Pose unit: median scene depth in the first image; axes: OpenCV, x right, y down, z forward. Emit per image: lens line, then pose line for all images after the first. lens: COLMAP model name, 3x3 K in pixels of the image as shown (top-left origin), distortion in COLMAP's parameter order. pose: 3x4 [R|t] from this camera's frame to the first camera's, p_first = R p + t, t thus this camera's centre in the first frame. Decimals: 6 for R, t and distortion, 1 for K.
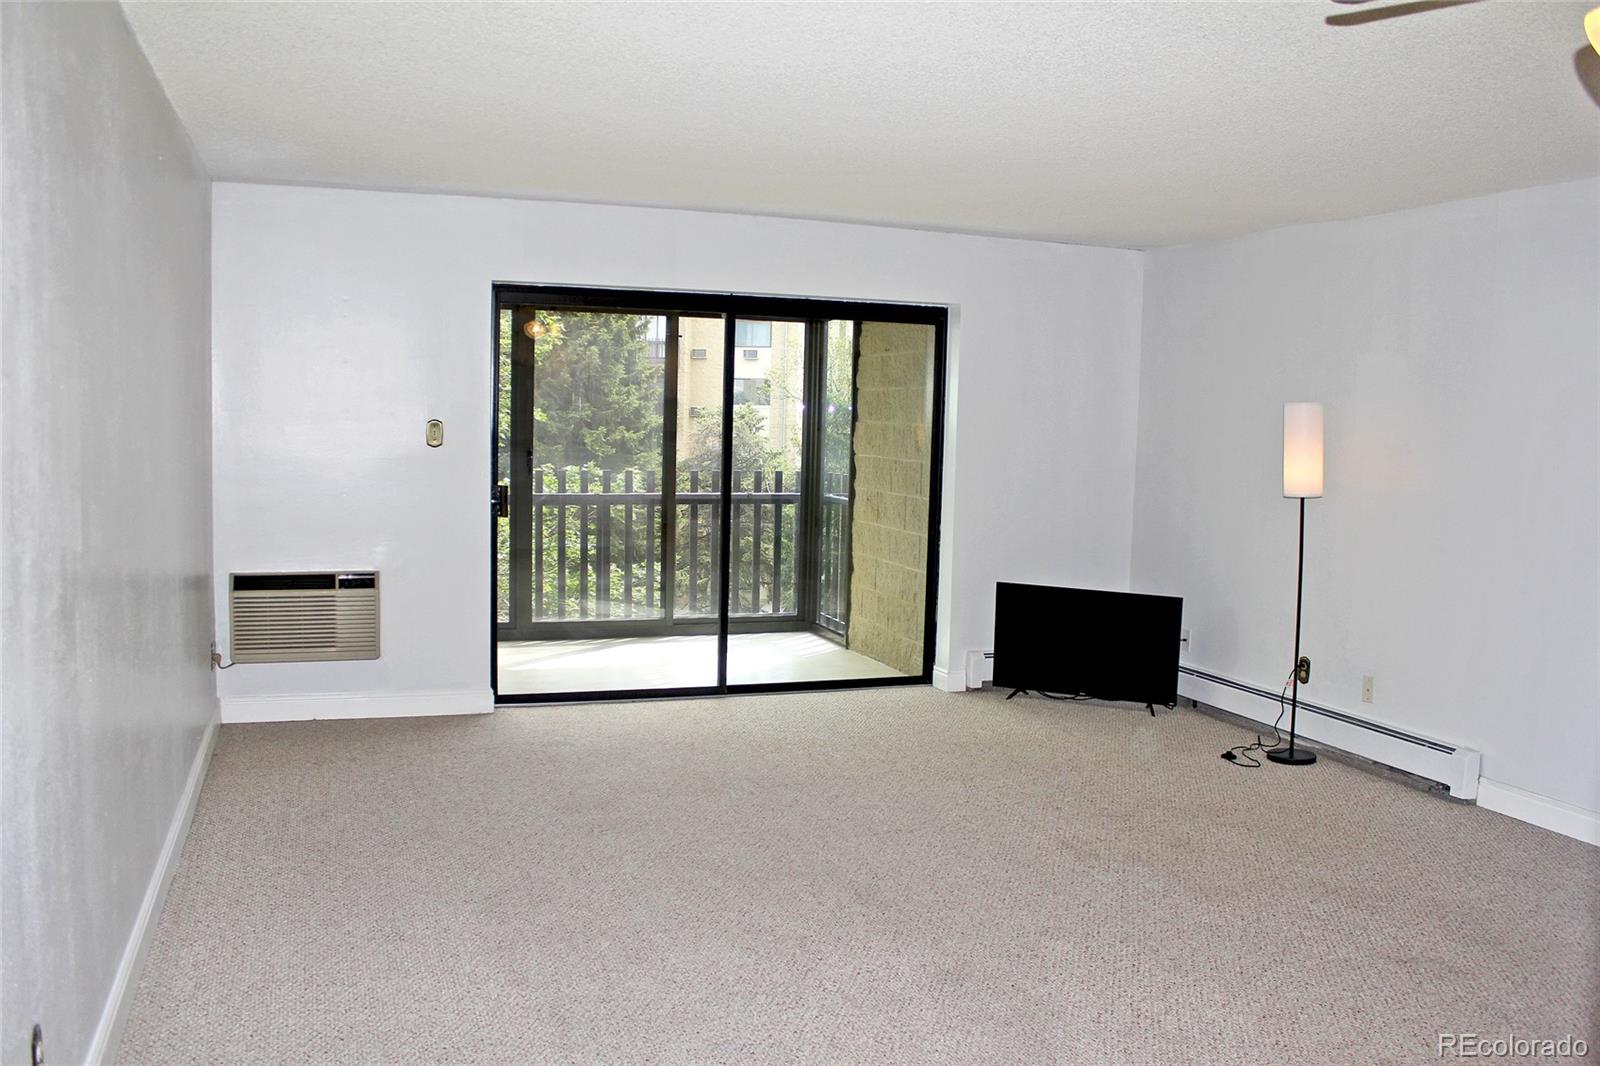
lens RADIAL K [[1337.0, 0, 800.0], [0, 1337.0, 533.0], [0, 0, 1]] dist [-0.126189, 0.078956]
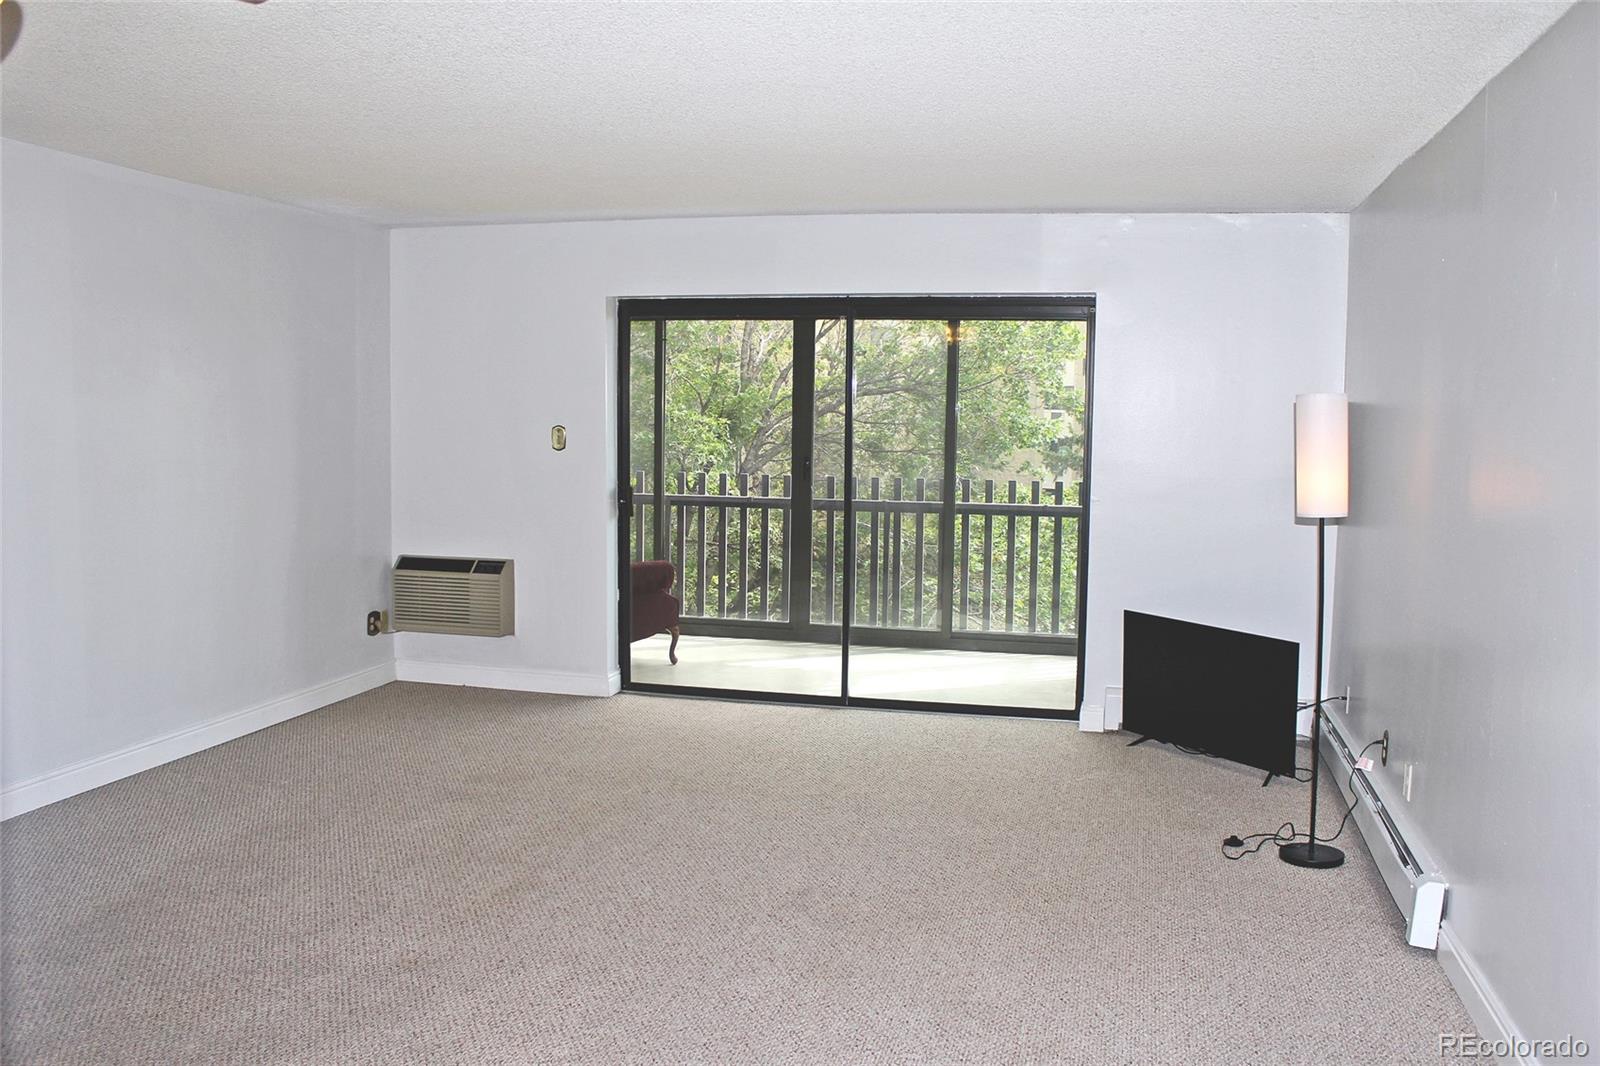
lens RADIAL K [[1355.2, 0, 800.0], [0, 1355.2, 533.0], [0, 0, 1]] dist [-0.130124, 0.086160]
pose [[0.829667, 0.035979, -0.557098, 0.479913], [-0.042537, 0.999094, 0.001174, -0.005343], [0.556635, 0.022723, 0.830446, 0.162783]]
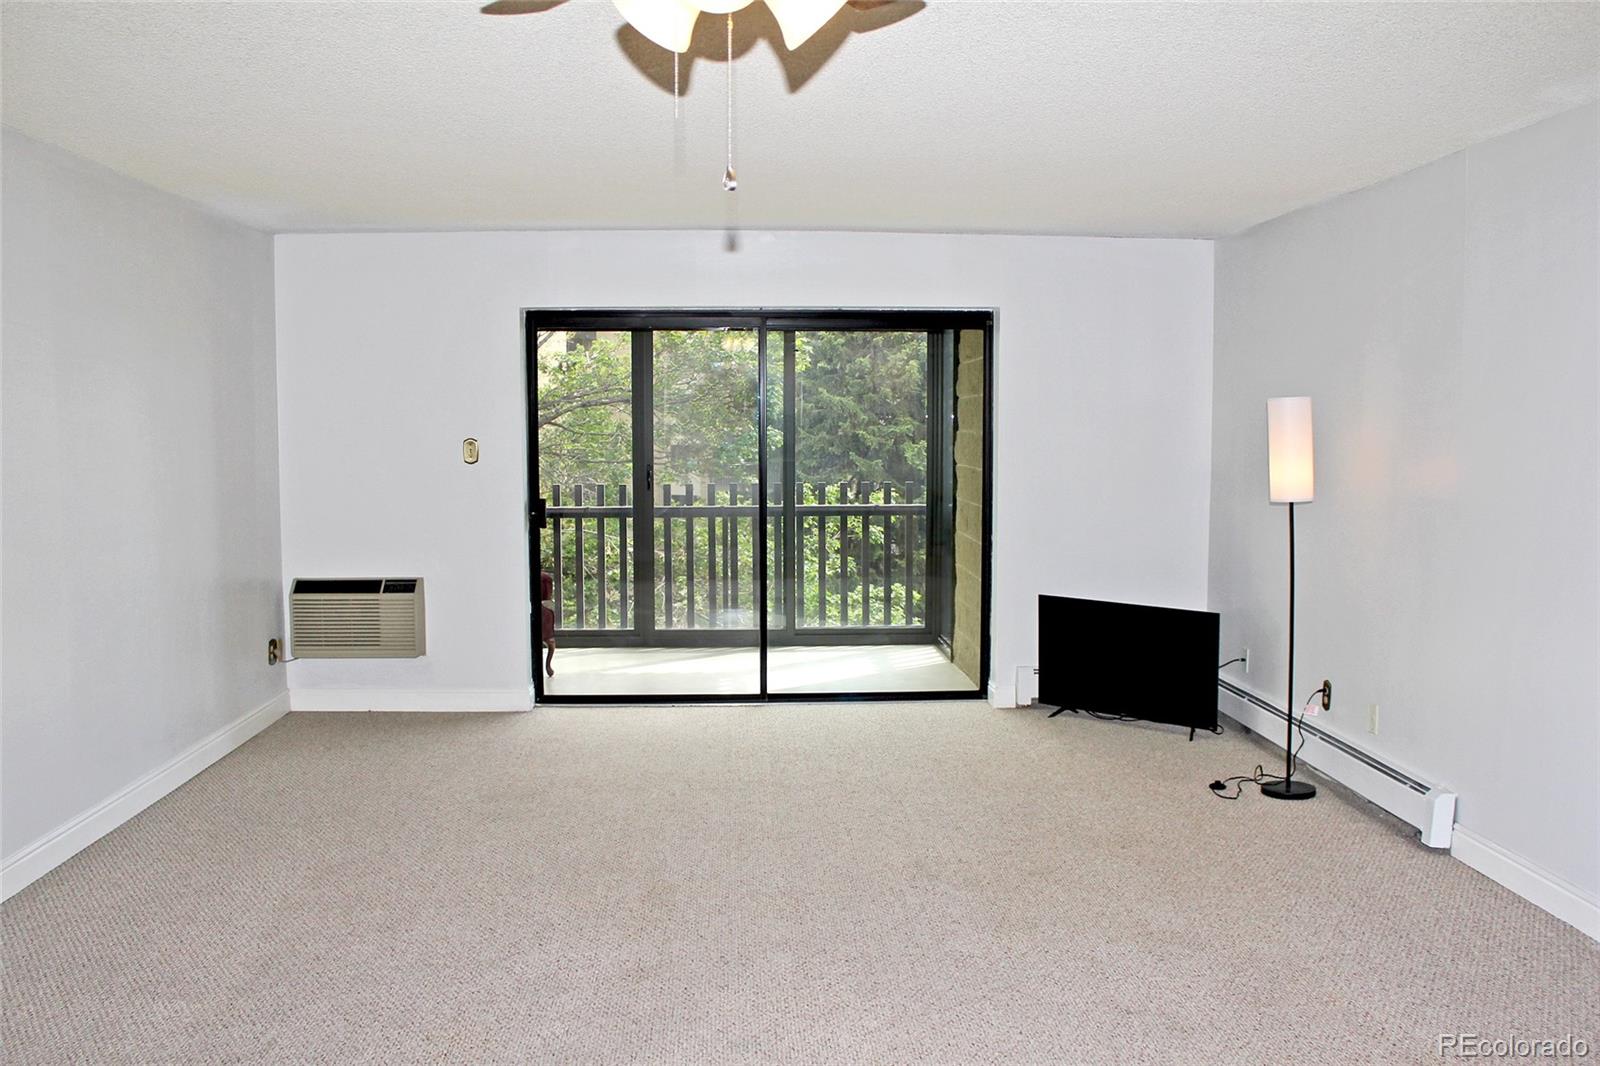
lens RADIAL K [[1355.2, 0, 800.0], [0, 1355.2, 533.0], [0, 0, 1]] dist [-0.130124, 0.086160]
pose [[0.956303, -0.002220, -0.292370, 0.279777], [-0.001081, 0.999937, -0.011129, 0.003611], [0.292377, 0.010959, 0.956240, 0.022874]]
